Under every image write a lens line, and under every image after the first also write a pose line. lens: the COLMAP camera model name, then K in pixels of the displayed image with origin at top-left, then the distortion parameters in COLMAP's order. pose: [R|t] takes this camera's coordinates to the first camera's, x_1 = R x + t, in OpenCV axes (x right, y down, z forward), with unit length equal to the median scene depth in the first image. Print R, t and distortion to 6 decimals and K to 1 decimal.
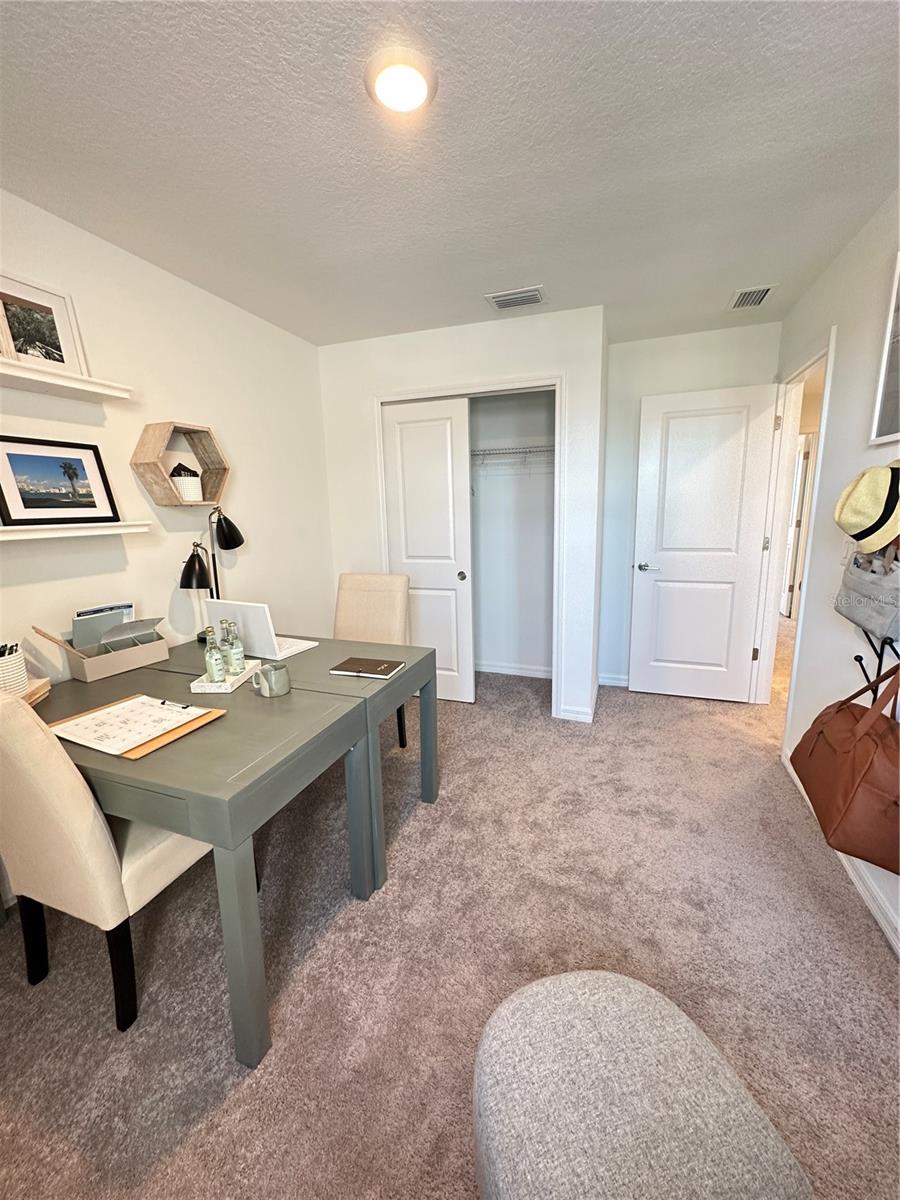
lens RADIAL K [[477.7, 0, 450.0], [0, 477.7, 600.0], [0, 0, 1]] dist [-0.004073, -0.000323]
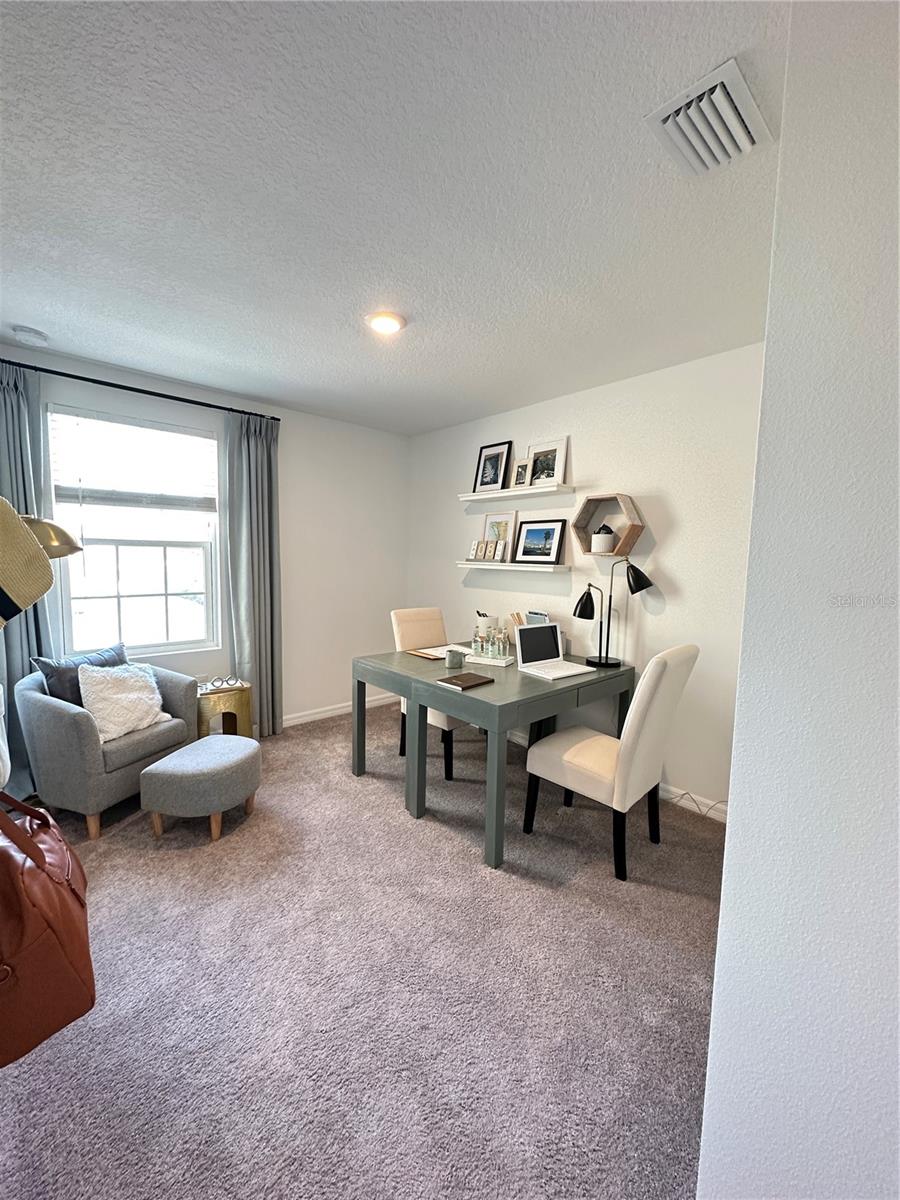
lens RADIAL K [[477.7, 0, 450.0], [0, 477.7, 600.0], [0, 0, 1]] dist [-0.004073, -0.000323]
pose [[-0.464065, 0.095182, -0.880673, 0.985907], [-0.175762, 0.964548, 0.196864, -0.324701], [0.868189, 0.246147, -0.430883, 1.508537]]
